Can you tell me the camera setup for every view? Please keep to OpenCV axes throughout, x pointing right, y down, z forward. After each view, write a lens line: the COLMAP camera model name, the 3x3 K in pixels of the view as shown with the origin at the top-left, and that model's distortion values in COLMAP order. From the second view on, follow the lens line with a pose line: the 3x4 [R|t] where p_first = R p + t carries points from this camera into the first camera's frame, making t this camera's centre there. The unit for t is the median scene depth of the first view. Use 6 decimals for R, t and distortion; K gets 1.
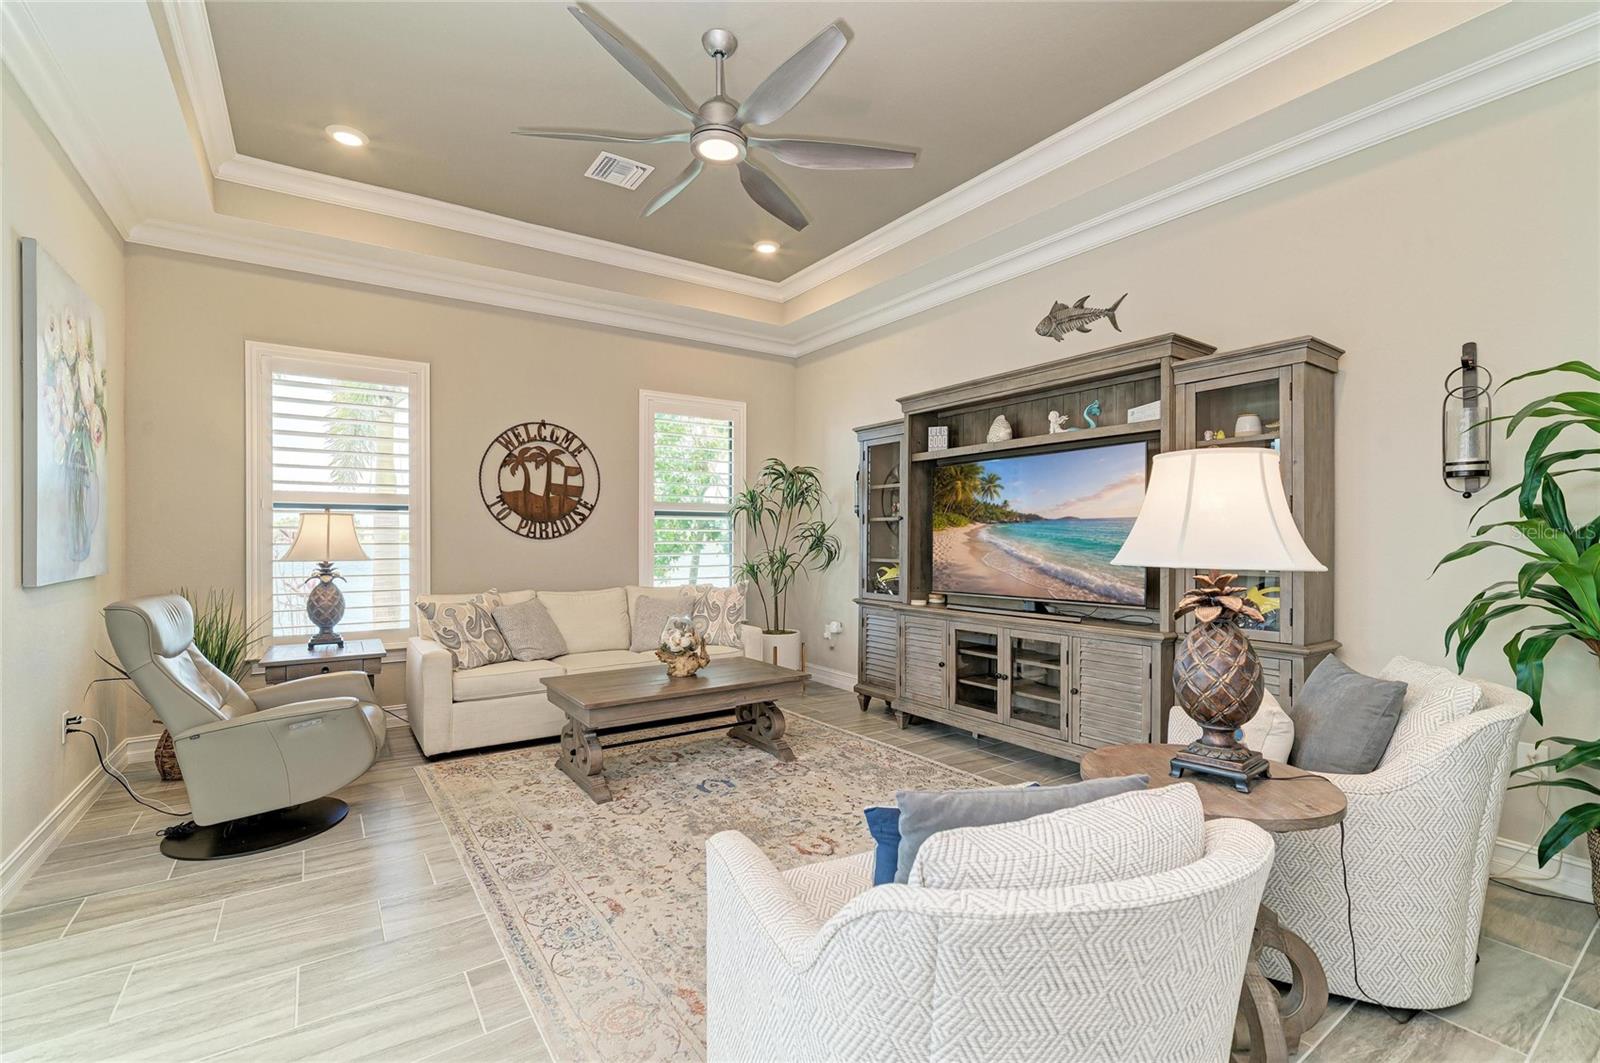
lens RADIAL K [[656.8, 0, 803.5], [0, 656.8, 539.6], [0, 0, 1]] dist [-0.021787, 0.010957]
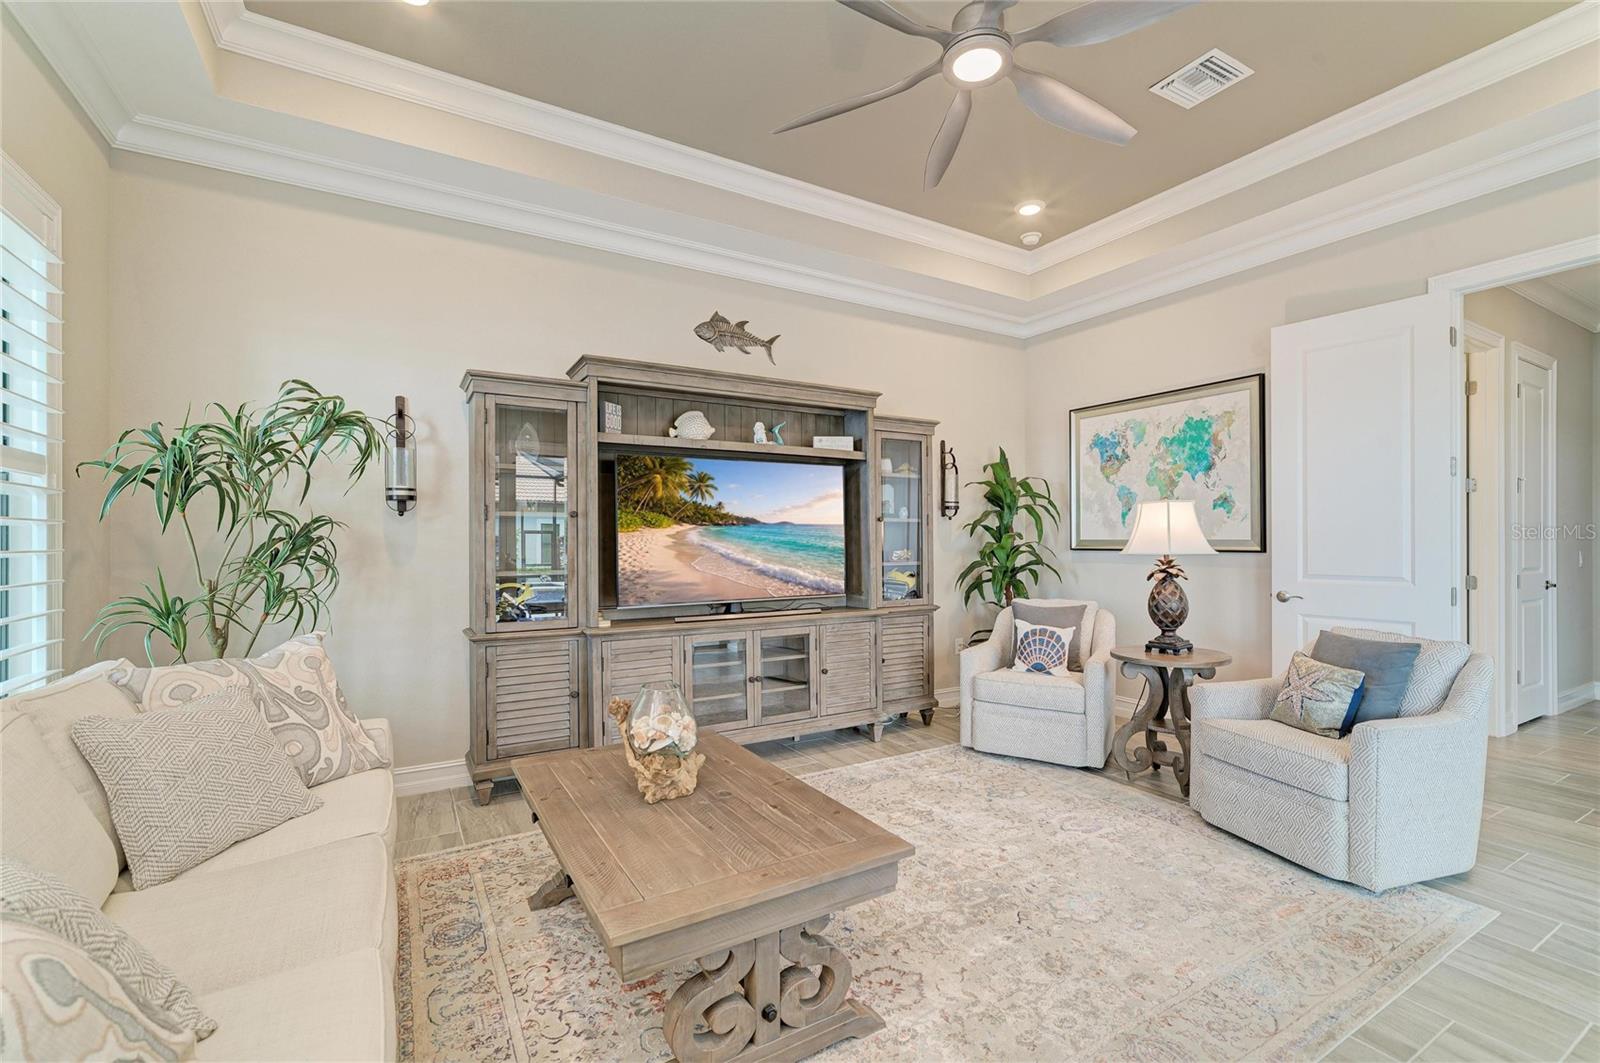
lens RADIAL K [[656.8, 0, 803.5], [0, 656.8, 539.6], [0, 0, 1]] dist [-0.021787, 0.010957]
pose [[0.135682, 0.001519, 0.990751, -0.645685], [0.002234, 0.999996, -0.001839, -0.002182], [-0.990750, 0.002463, 0.135678, 0.754689]]
